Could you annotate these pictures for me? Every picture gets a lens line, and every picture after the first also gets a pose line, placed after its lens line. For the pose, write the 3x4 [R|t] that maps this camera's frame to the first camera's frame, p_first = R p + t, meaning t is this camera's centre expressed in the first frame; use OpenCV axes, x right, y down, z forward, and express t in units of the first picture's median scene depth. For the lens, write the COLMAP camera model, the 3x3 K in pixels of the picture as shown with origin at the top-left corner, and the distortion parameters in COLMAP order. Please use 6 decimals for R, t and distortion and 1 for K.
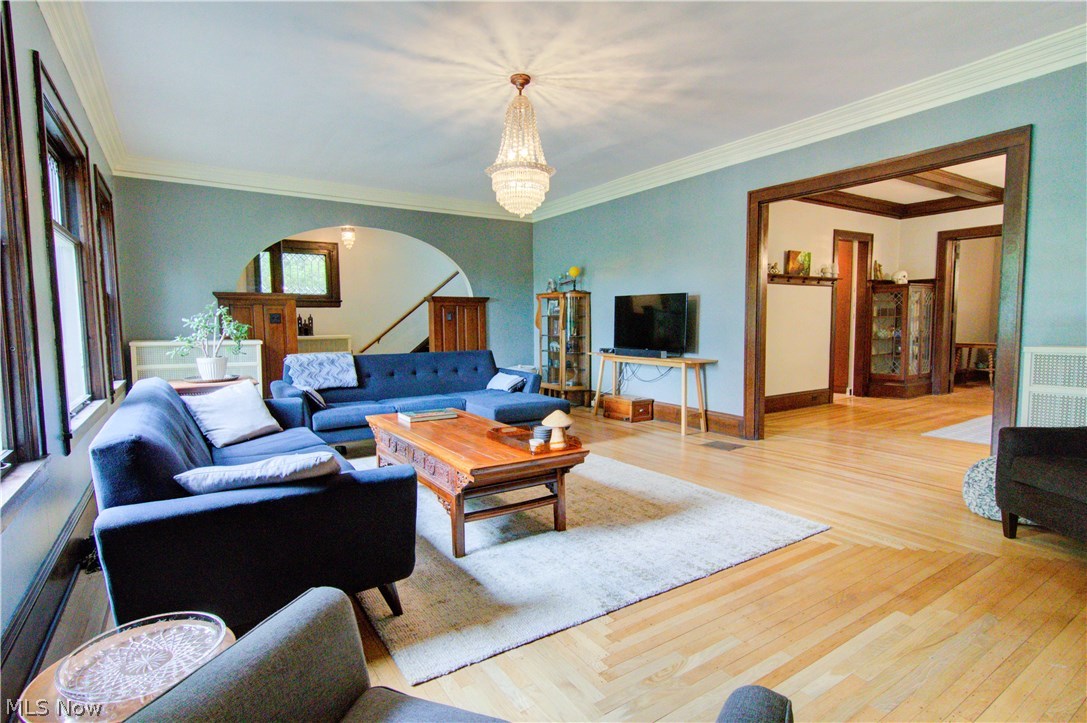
lens RADIAL K [[545.9, 0, 538.8], [0, 545.9, 365.8], [0, 0, 1]] dist [0.000240, -0.000685]
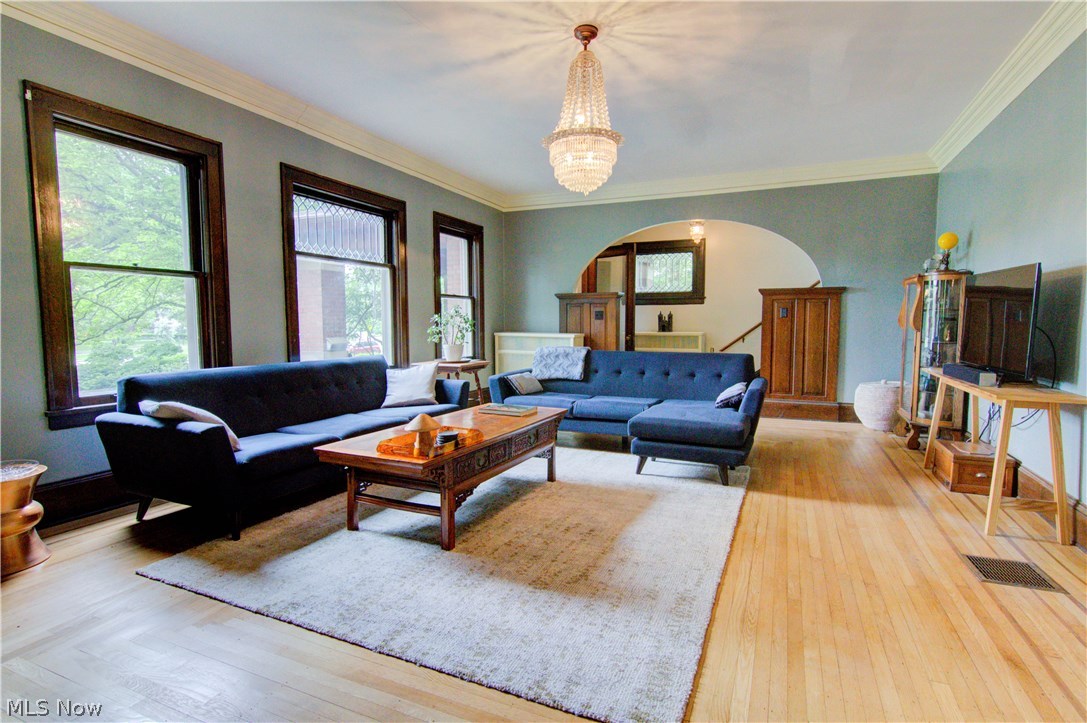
lens RADIAL K [[545.9, 0, 538.8], [0, 545.9, 365.8], [0, 0, 1]] dist [0.000240, -0.000685]
pose [[0.539384, 0.075562, -0.838663, 0.608153], [-0.071765, 0.996467, 0.043624, -0.035883], [0.838996, 0.036657, 0.542901, 0.446299]]
